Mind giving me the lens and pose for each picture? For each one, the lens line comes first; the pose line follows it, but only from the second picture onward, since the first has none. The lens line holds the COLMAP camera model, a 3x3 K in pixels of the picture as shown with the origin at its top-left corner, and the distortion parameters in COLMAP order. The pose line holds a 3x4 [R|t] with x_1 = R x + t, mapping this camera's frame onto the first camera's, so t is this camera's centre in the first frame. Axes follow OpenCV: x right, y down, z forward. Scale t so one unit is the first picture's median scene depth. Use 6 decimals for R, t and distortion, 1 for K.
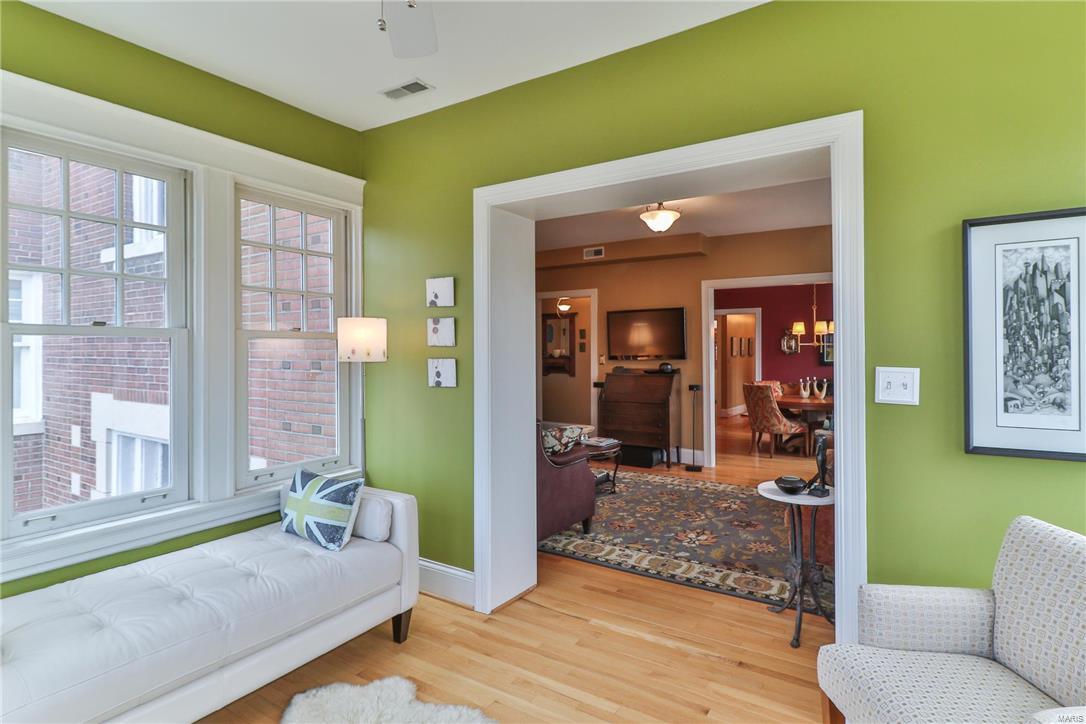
lens RADIAL K [[555.9, 0, 556.5], [0, 555.9, 346.4], [0, 0, 1]] dist [0.021864, -0.008718]
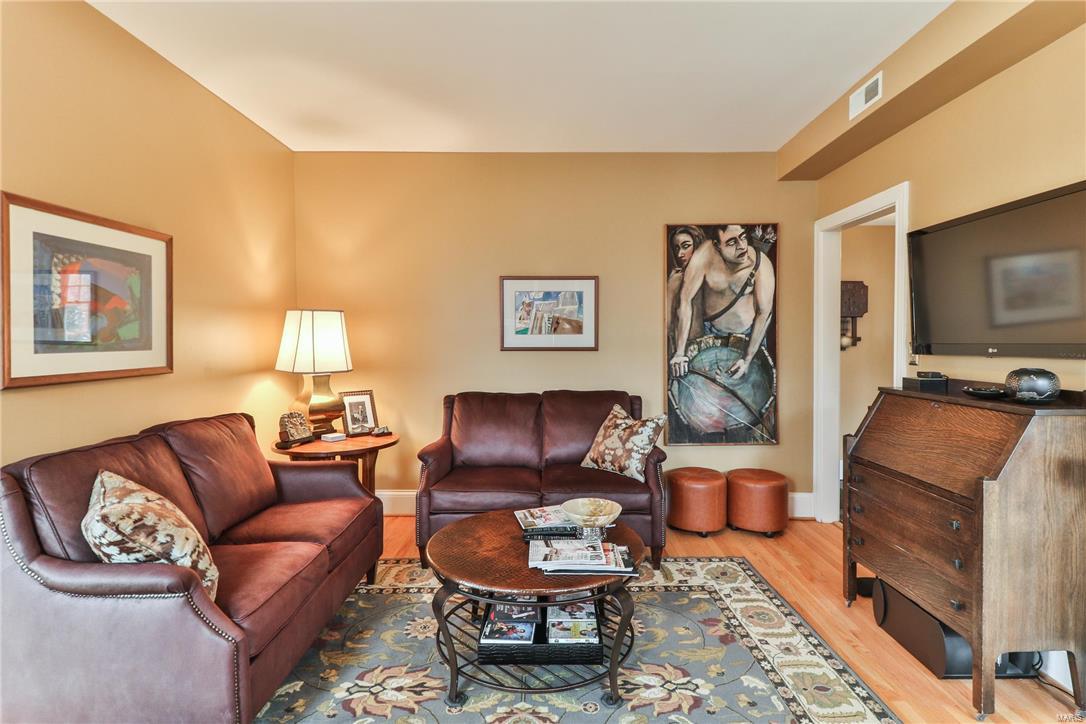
lens RADIAL K [[555.9, 0, 550.7], [0, 555.9, 348.6], [0, 0, 1]] dist [0.021864, -0.008718]
pose [[0.527552, 0.018520, -0.849321, 0.298321], [0.008049, 0.999609, 0.026796, 0.007246], [0.849485, -0.020972, 0.527196, 0.565339]]
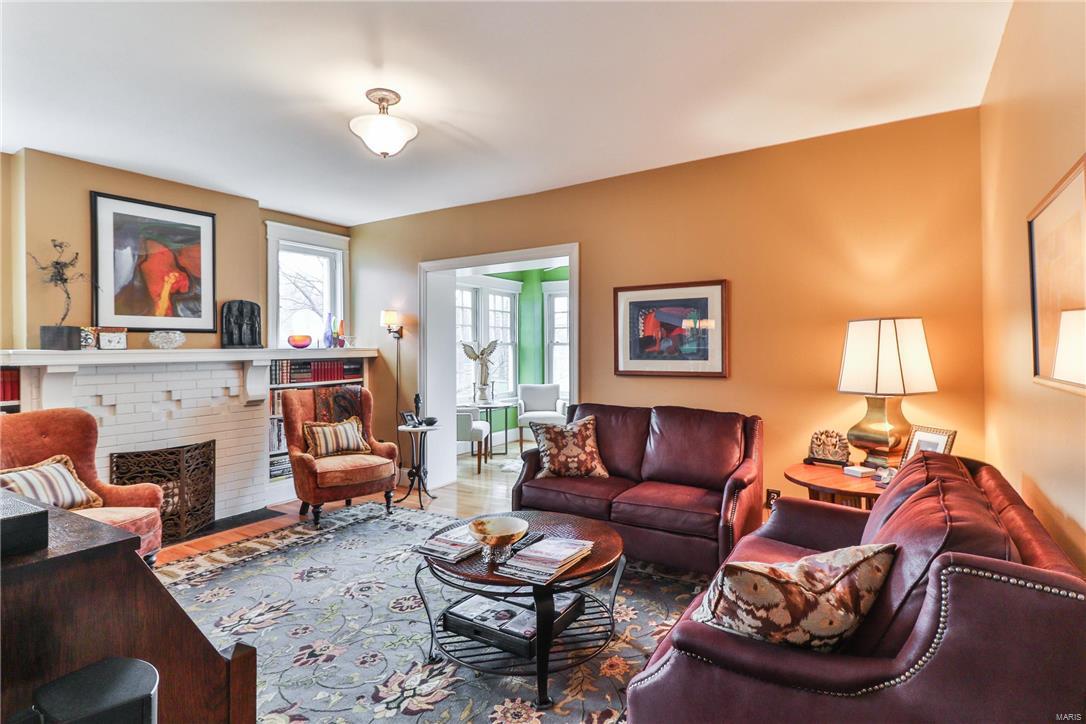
lens RADIAL K [[555.9, 0, 555.2], [0, 555.9, 346.6], [0, 0, 1]] dist [0.021864, -0.008718]
pose [[-0.999915, 0.006038, -0.011513, 0.004449], [0.006226, 0.999847, -0.016349, 0.010524], [0.011413, -0.016419, -0.999800, 1.083472]]
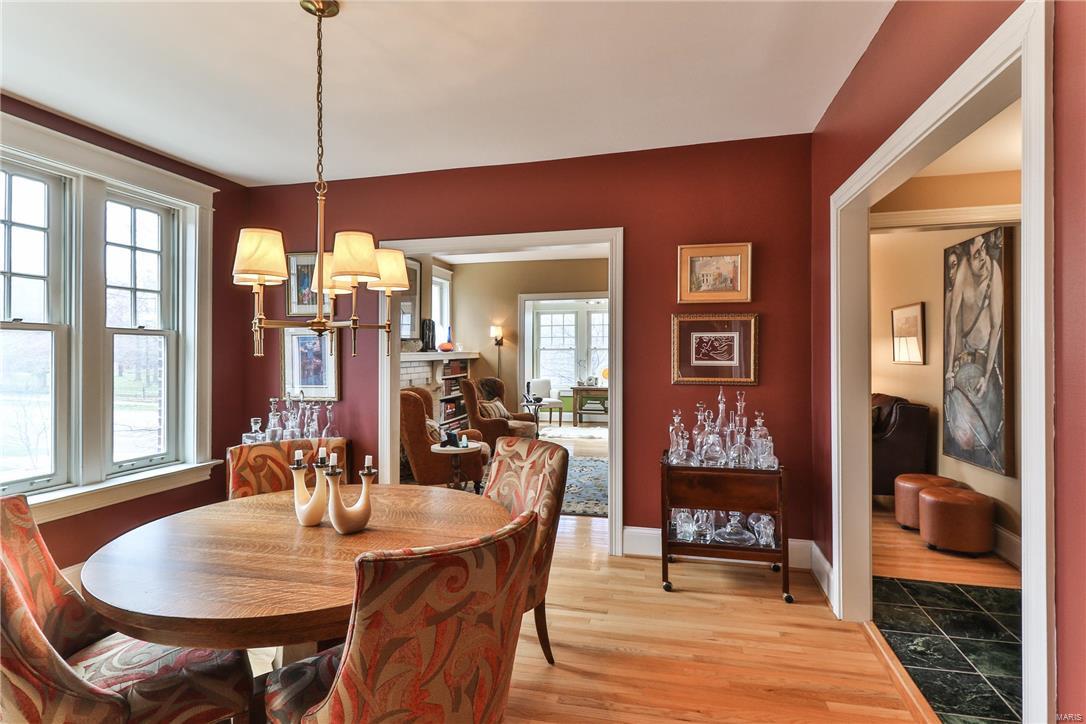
lens RADIAL K [[555.9, 0, 557.0], [0, 555.9, 344.1], [0, 0, 1]] dist [0.021864, -0.008718]
pose [[-0.942004, -0.000141, -0.335603, 0.483556], [0.009485, 0.999589, -0.027042, 0.014089], [0.335469, -0.028657, -0.941615, 1.405641]]
